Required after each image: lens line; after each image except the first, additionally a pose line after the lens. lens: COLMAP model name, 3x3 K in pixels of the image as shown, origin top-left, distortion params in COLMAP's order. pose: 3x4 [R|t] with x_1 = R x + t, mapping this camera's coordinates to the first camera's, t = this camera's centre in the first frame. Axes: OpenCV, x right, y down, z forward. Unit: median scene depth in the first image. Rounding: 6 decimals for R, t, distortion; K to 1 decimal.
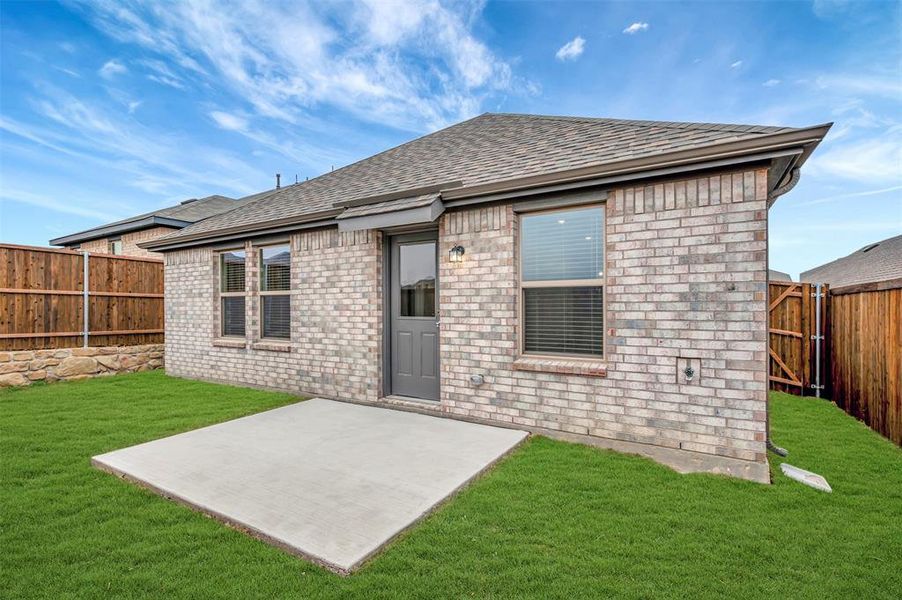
lens RADIAL K [[373.6, 0, 450.9], [0, 373.6, 302.9], [0, 0, 1]] dist [0.000324, 0.000006]
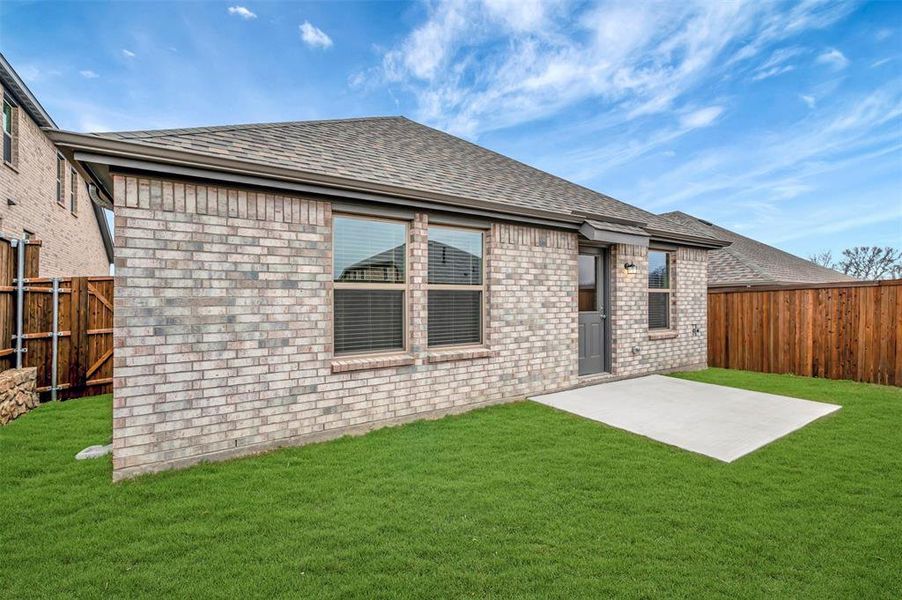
lens RADIAL K [[358.9, 0, 455.9], [0, 358.9, 303.3], [0, 0, 1]] dist [-0.000239, 0.000025]
pose [[0.517083, 0.002538, 0.855932, -1.261881], [0.003478, 0.999981, -0.005067, 0.011973], [-0.855928, 0.005597, 0.517064, 0.678558]]
